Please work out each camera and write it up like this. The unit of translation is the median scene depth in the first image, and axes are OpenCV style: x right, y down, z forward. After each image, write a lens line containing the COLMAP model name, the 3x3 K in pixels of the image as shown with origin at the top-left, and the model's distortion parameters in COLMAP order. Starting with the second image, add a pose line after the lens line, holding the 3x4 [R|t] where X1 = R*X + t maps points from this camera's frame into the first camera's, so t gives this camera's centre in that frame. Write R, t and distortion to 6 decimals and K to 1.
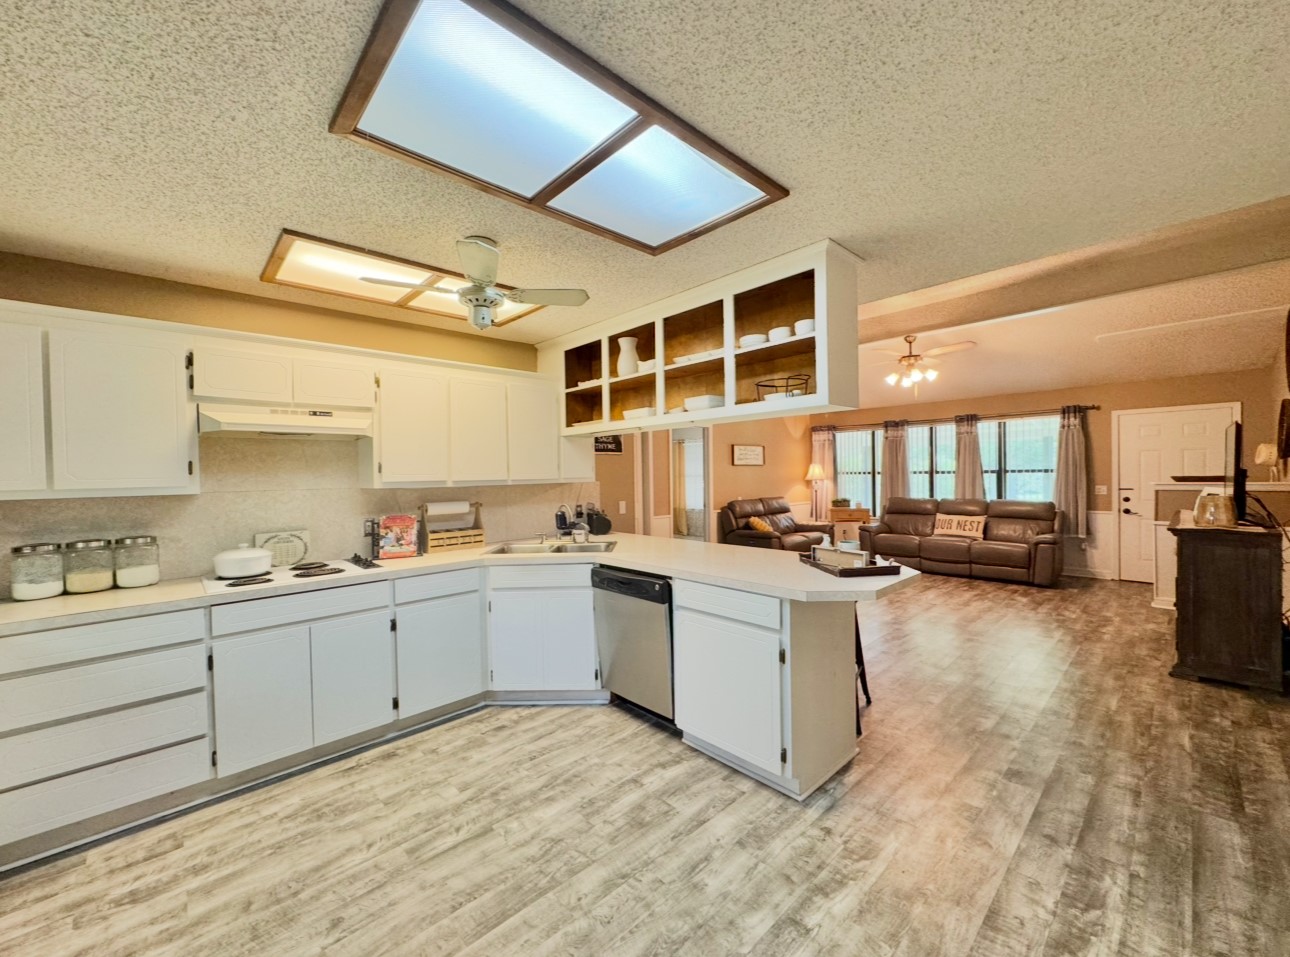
lens RADIAL K [[514.6, 0, 642.7], [0, 514.6, 478.2], [0, 0, 1]] dist [0.000831, 0.000299]
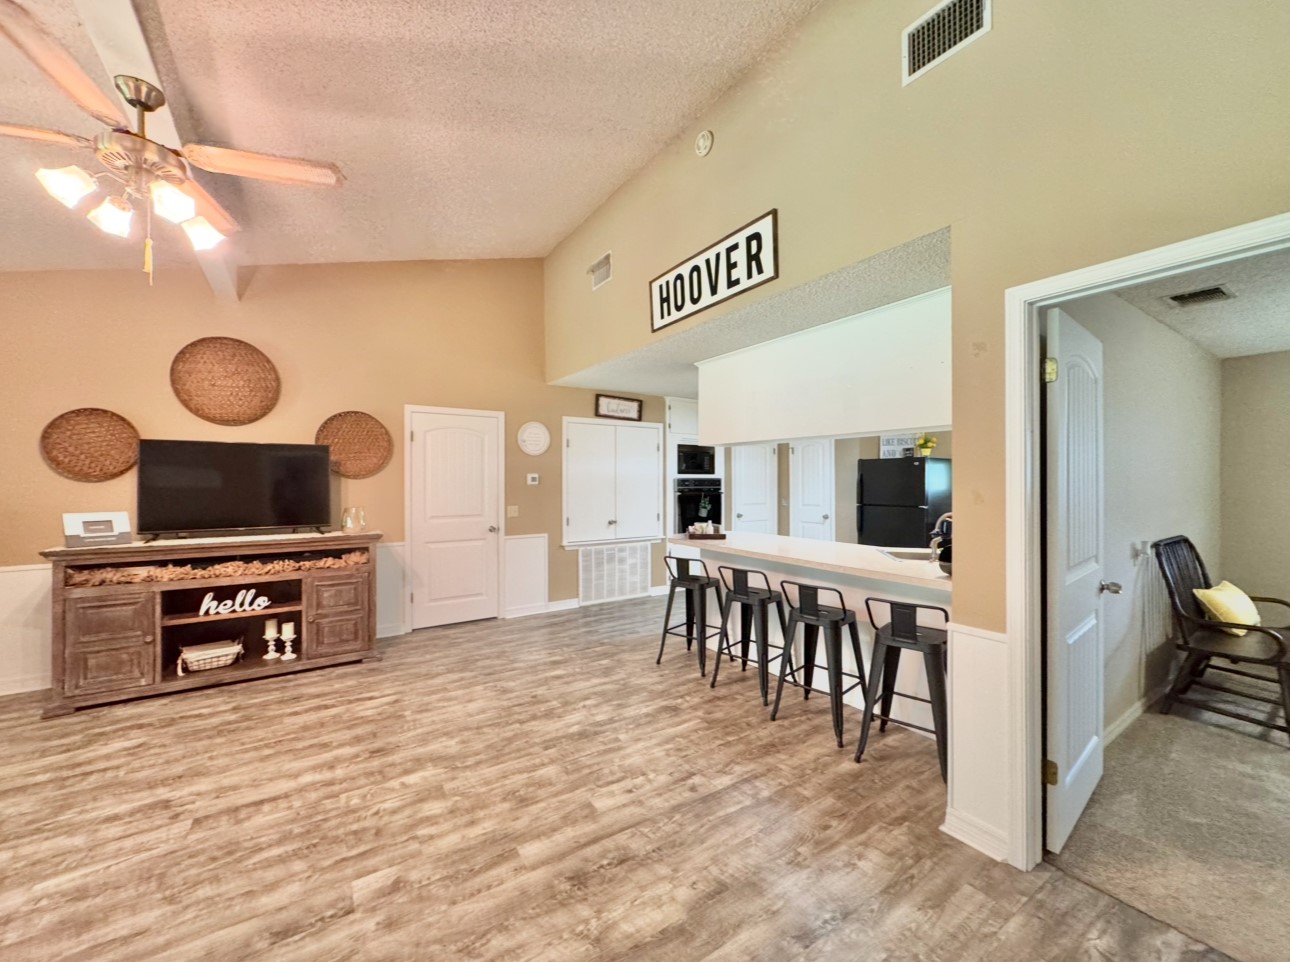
lens RADIAL K [[513.2, 0, 643.1], [0, 513.2, 482.2], [0, 0, 1]] dist [-0.001438, -0.000178]
pose [[-0.986485, 0.017184, 0.162951, 0.204357], [0.019927, 0.999686, 0.015214, -0.023773], [-0.162638, 0.018256, -0.986517, 1.742751]]
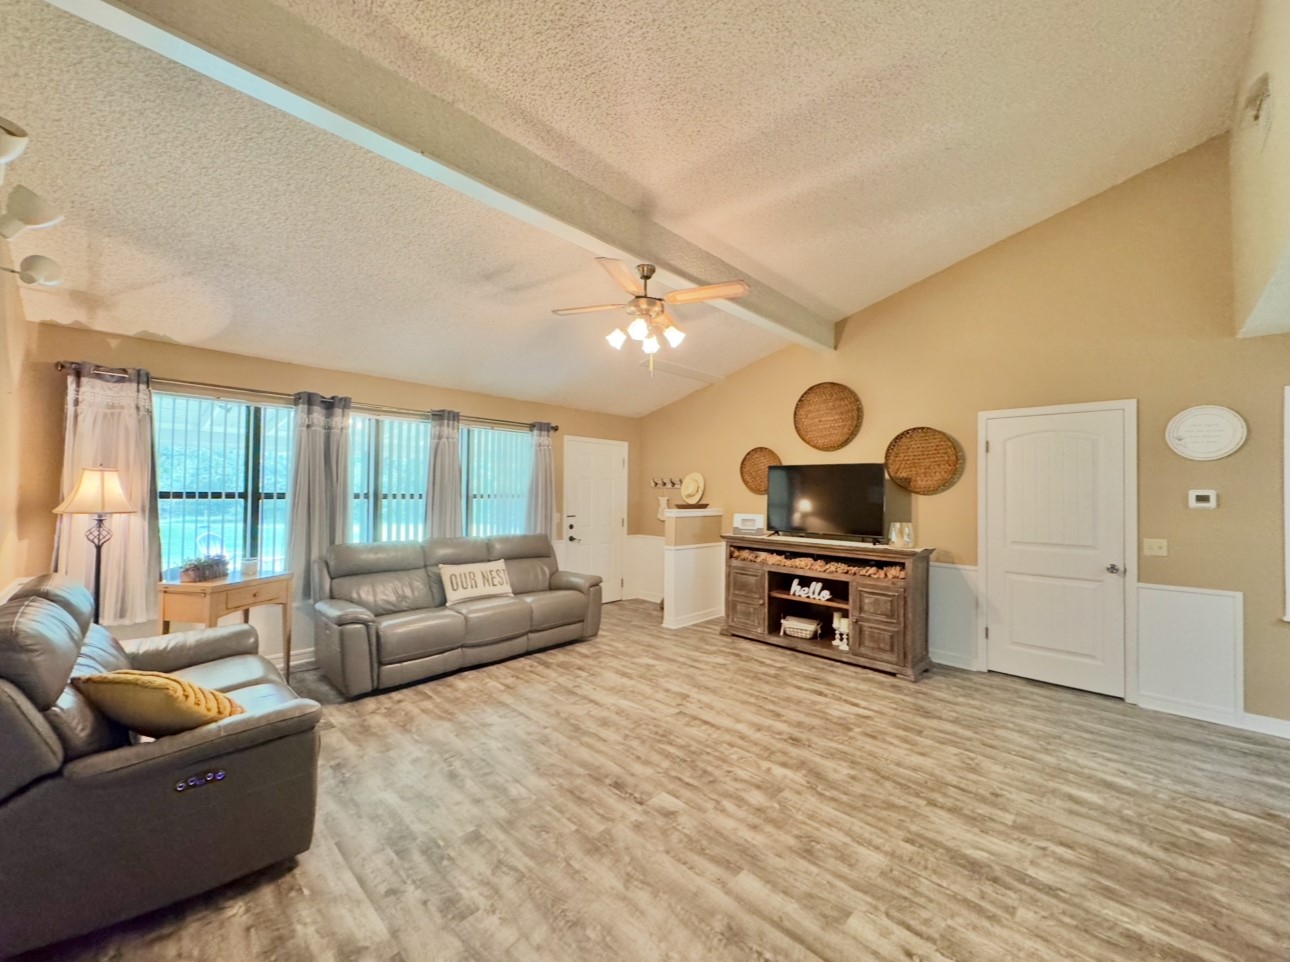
lens RADIAL K [[513.2, 0, 643.1], [0, 513.2, 482.2], [0, 0, 1]] dist [-0.001438, -0.000178]
pose [[-0.047516, 0.036039, 0.998220, -0.074456], [-0.000240, 0.999348, -0.036091, -0.013585], [-0.998870, -0.001955, -0.047477, 1.404805]]
